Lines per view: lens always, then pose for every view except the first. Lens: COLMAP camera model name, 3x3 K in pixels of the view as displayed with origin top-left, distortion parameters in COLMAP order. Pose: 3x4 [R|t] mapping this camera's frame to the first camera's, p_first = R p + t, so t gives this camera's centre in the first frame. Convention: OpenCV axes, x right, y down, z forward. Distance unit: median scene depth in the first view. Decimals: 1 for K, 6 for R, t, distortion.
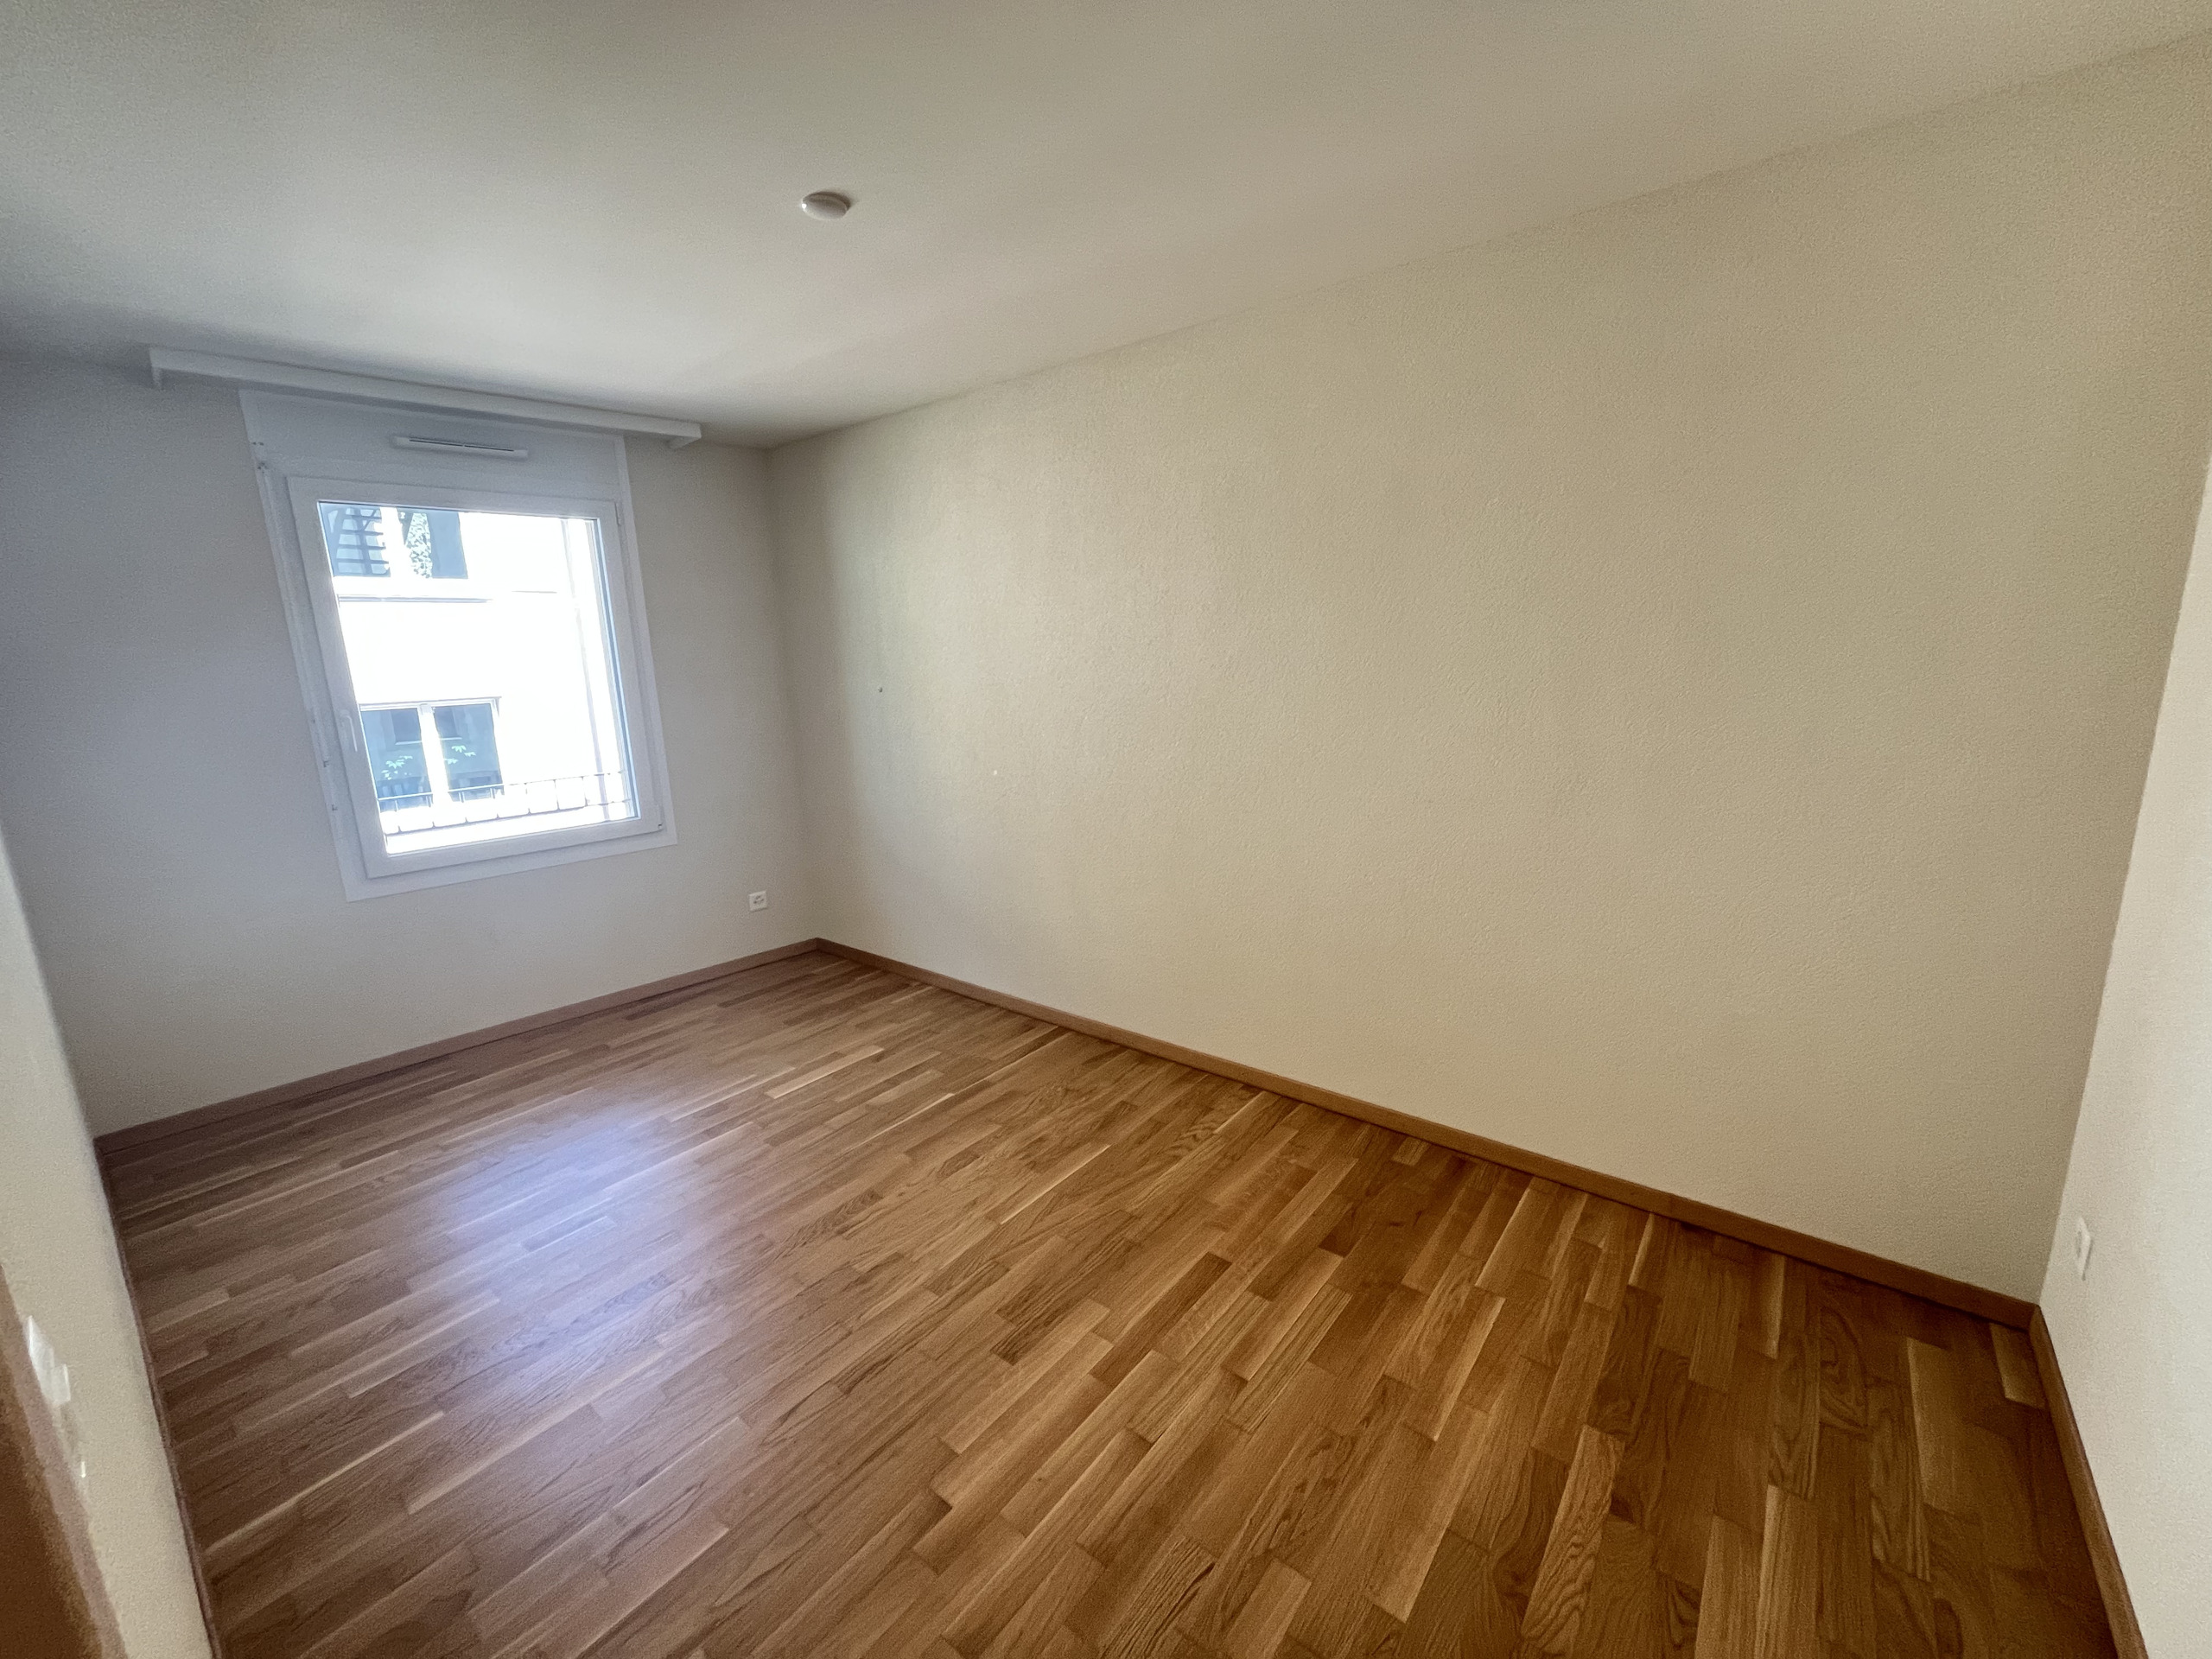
lens RADIAL K [[889.4, 0, 1099.0], [0, 889.4, 830.3], [0, 0, 1]] dist [0.004054, -0.000086]
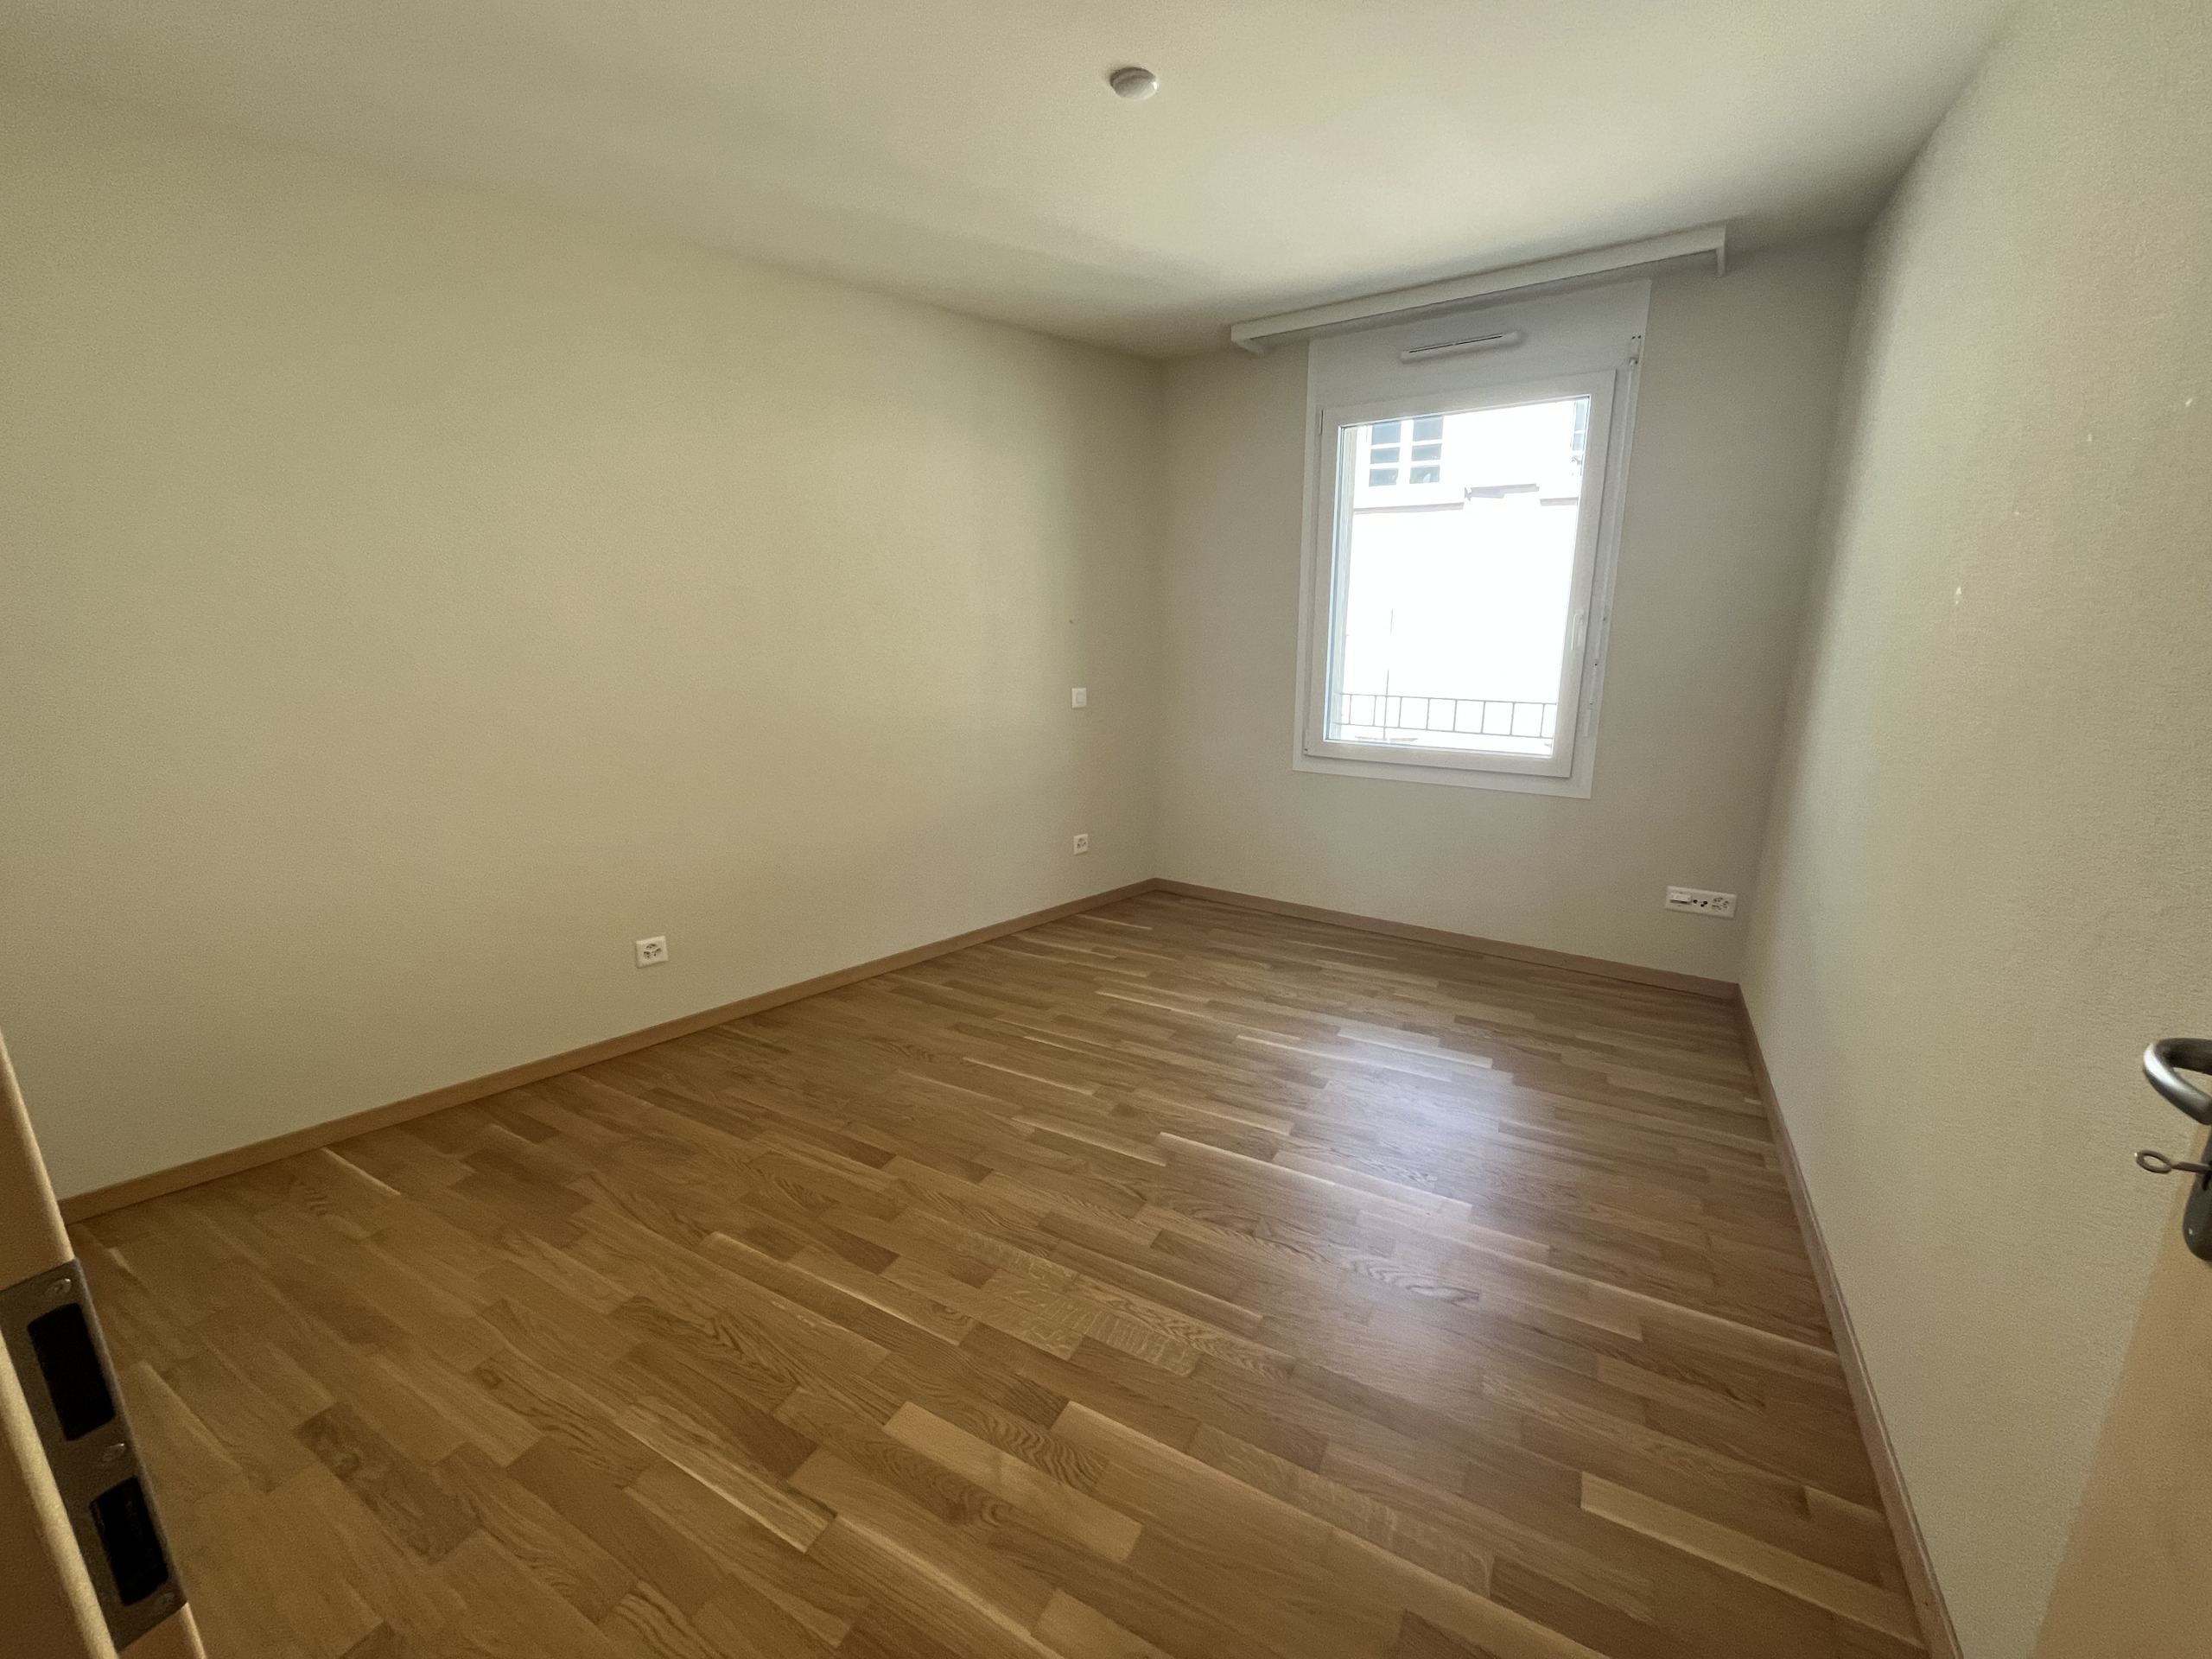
lens RADIAL K [[889.4, 0, 1102.6], [0, 889.4, 823.7], [0, 0, 1]] dist [0.004054, -0.000086]
pose [[0.200055, 0.272168, -0.941224, 0.256692], [-0.187613, 0.953509, 0.235843, -0.086704], [0.961654, 0.129405, 0.241816, 0.447699]]
